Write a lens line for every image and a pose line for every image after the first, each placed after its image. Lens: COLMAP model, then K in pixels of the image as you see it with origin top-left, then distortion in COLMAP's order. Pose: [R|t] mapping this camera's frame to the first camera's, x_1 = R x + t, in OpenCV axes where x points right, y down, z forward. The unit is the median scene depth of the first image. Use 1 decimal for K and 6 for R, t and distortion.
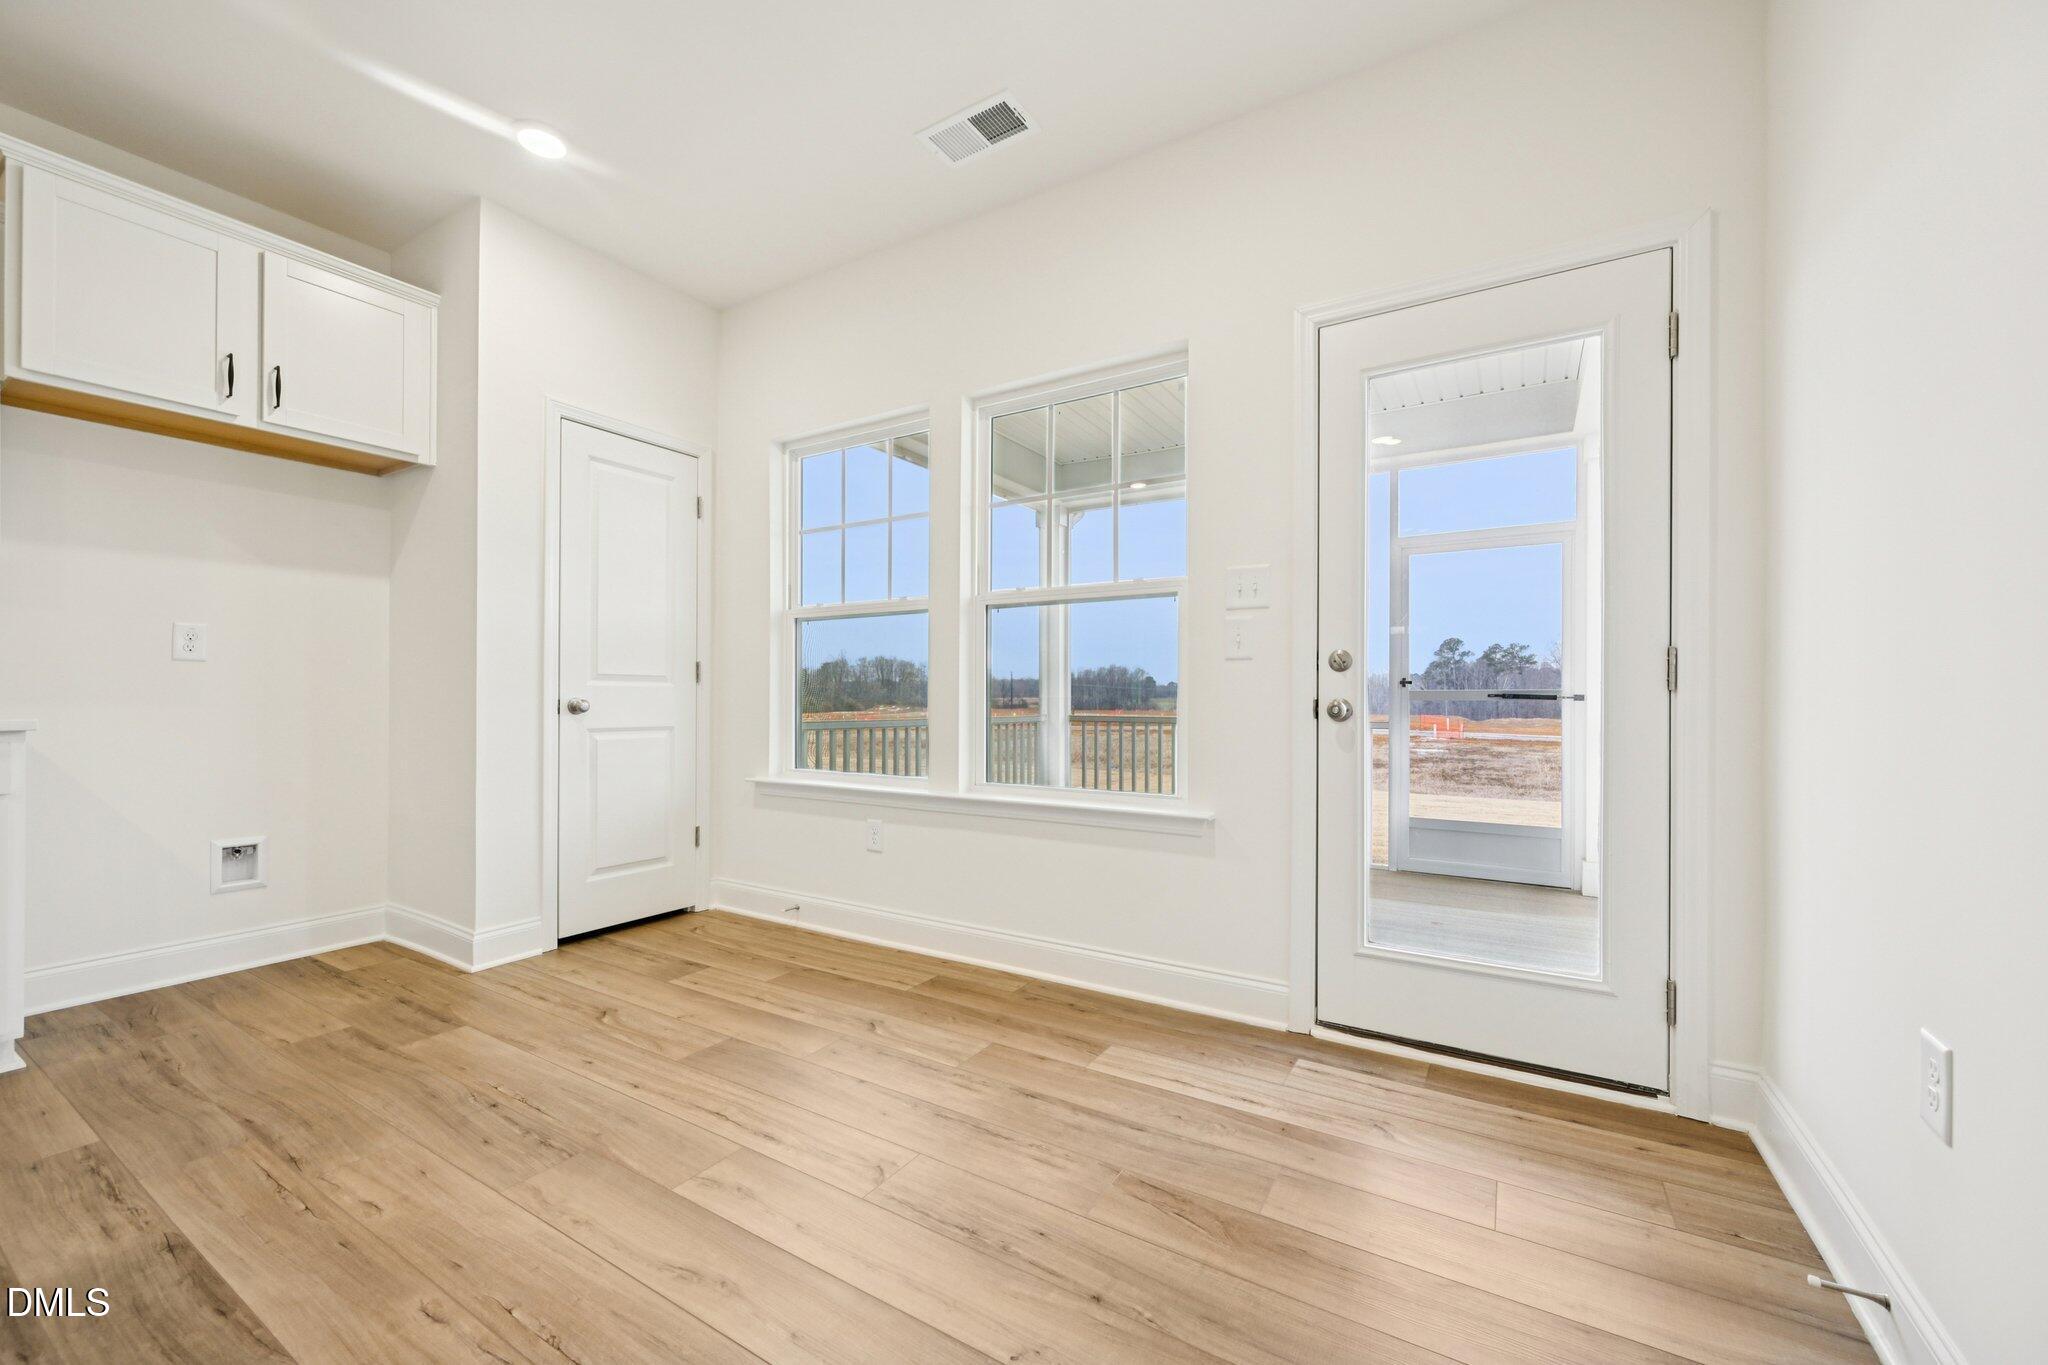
lens RADIAL K [[803.0, 0, 1023.9], [0, 803.0, 695.3], [0, 0, 1]] dist [-0.003080, 0.000034]
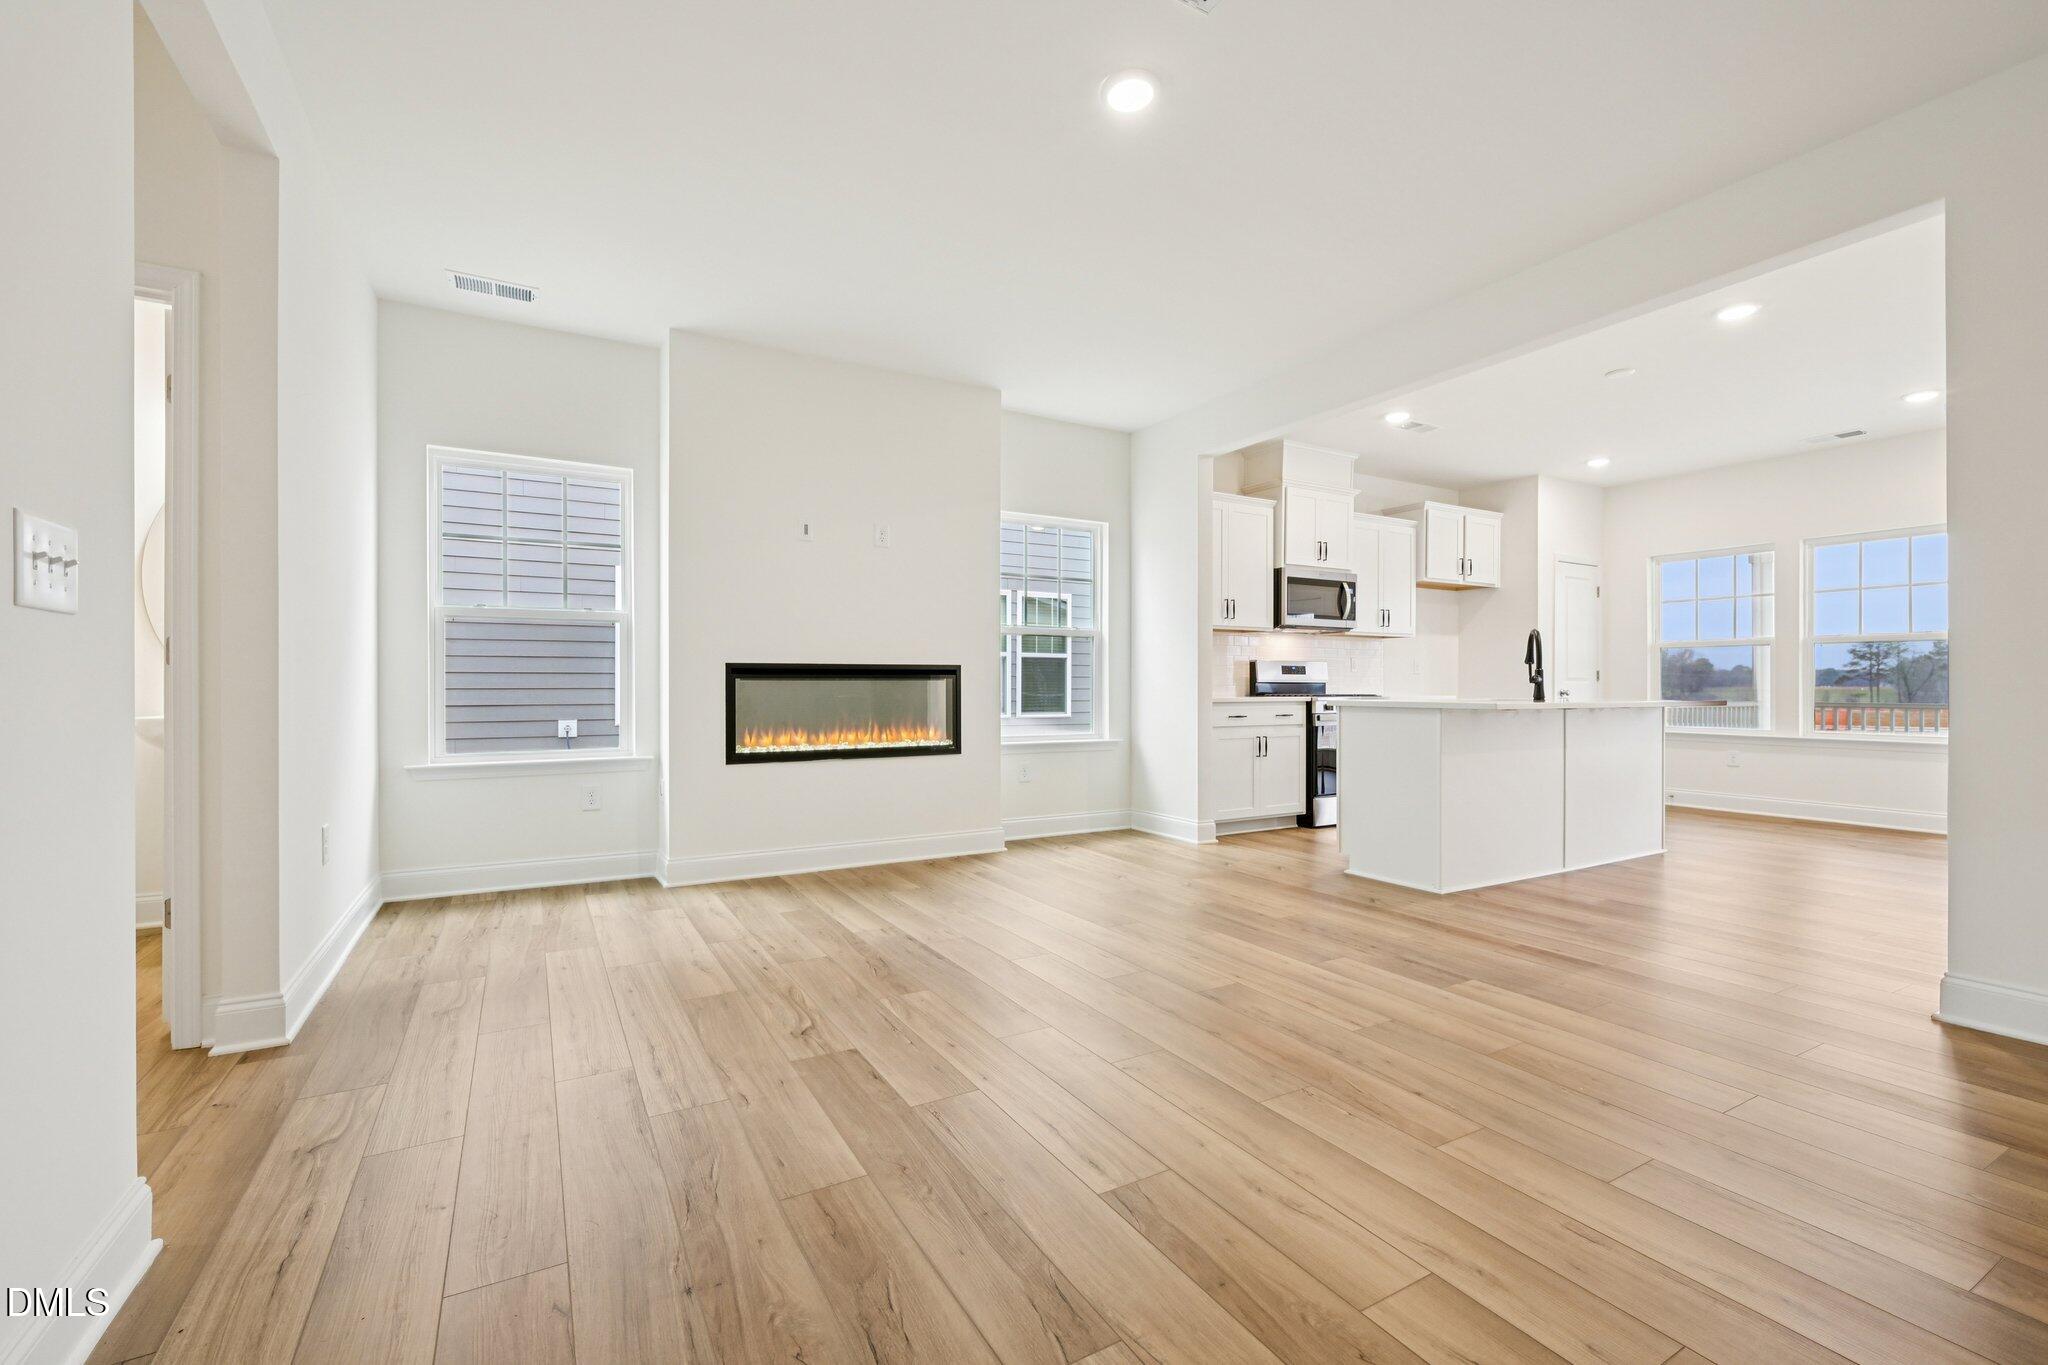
lens RADIAL K [[841.7, 0, 1045.8], [0, 841.7, 686.9], [0, 0, 1]] dist [-0.000008, 0.000249]
pose [[0.875930, 0.003575, -0.482426, -0.786291], [-0.000994, 0.999984, 0.005606, -0.015338], [0.482438, -0.004431, 0.875919, -1.925343]]
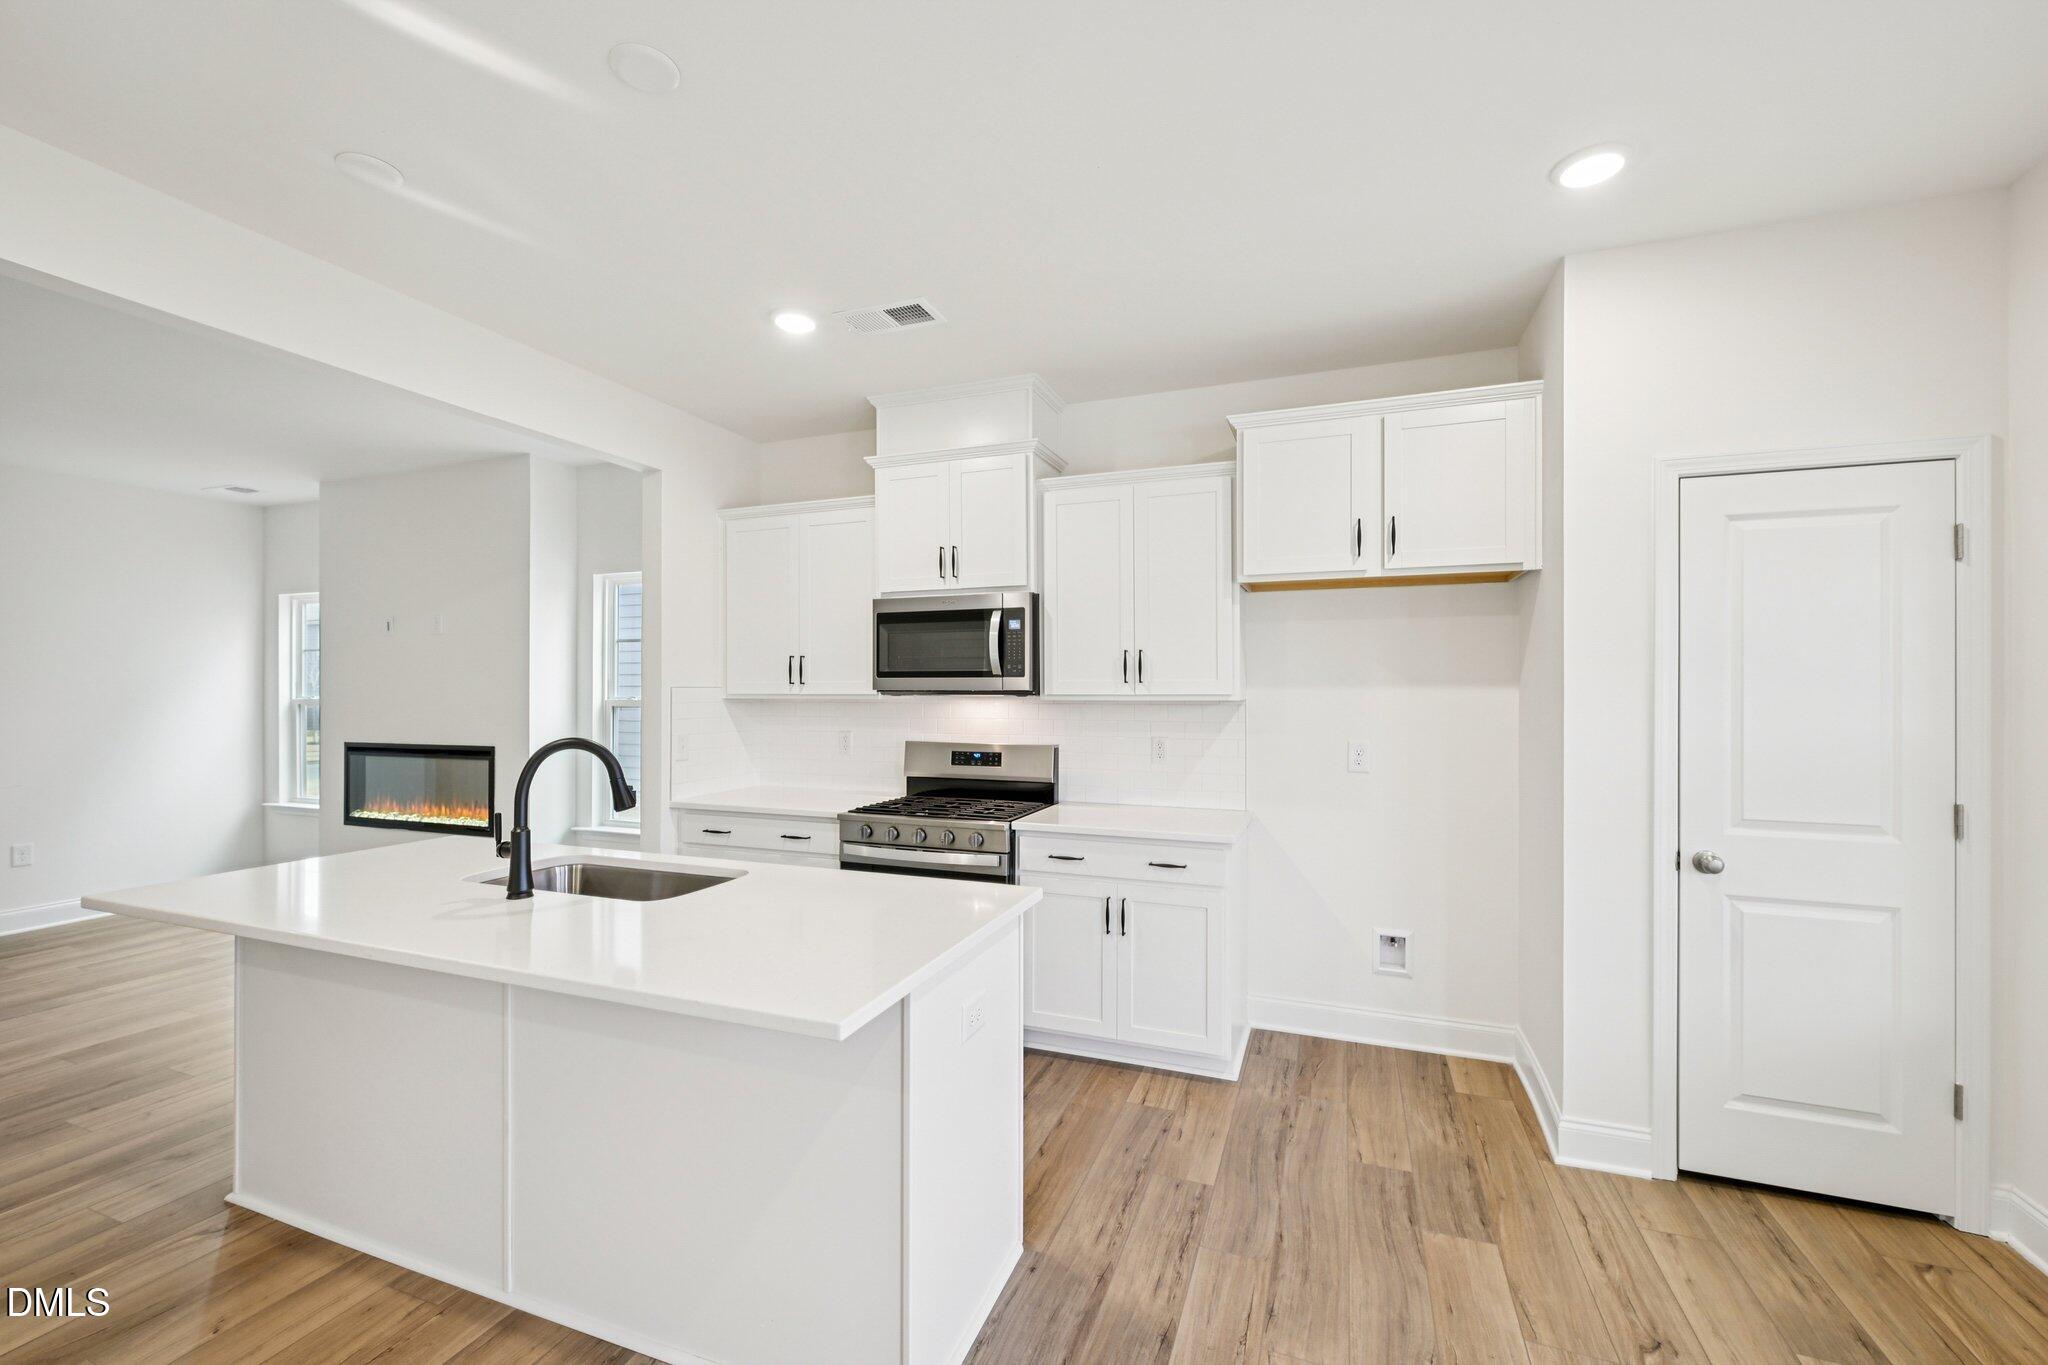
lens RADIAL K [[841.7, 0, 1025.3], [0, 841.7, 684.4], [0, 0, 1]] dist [-0.000008, 0.000249]
pose [[0.185175, -0.006110, -0.982687, 0.099196], [0.000440, 0.999981, -0.006134, -0.166899], [0.982705, 0.000703, 0.185174, 0.279775]]
